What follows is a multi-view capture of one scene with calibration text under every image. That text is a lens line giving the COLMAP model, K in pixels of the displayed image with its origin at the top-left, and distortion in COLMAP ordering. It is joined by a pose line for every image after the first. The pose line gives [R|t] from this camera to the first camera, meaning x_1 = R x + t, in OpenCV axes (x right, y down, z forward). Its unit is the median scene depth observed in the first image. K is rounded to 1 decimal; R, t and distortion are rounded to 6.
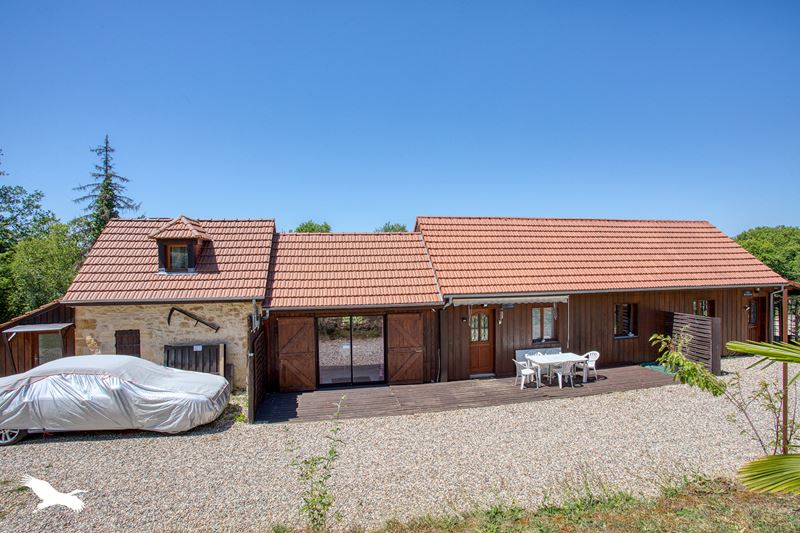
lens RADIAL K [[401.7, 0, 400.0], [0, 401.7, 266.5], [0, 0, 1]] dist [-0.074256, 0.037881]
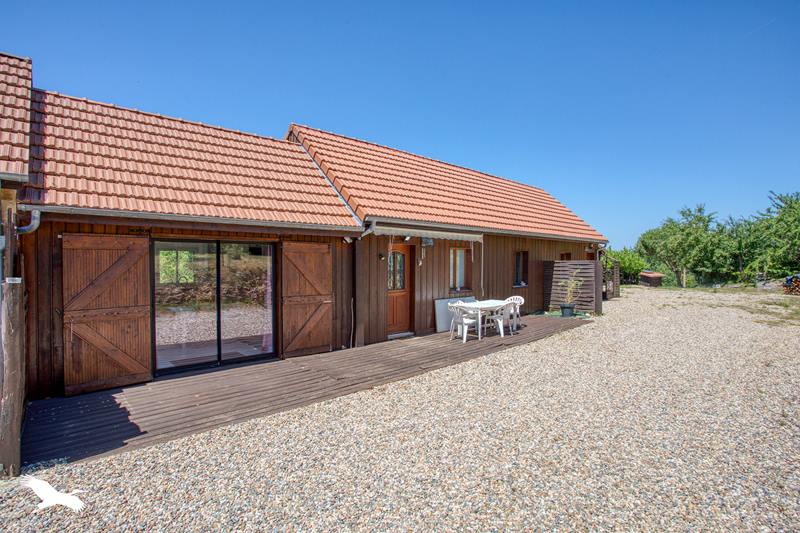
lens RADIAL K [[401.7, 0, 400.0], [0, 401.7, 266.5], [0, 0, 1]] dist [-0.074256, 0.037881]
pose [[0.851882, 0.005462, 0.523705, -0.194052], [-0.005931, 0.999982, -0.000781, 0.154620], [-0.523700, -0.002440, 0.851899, 0.385132]]
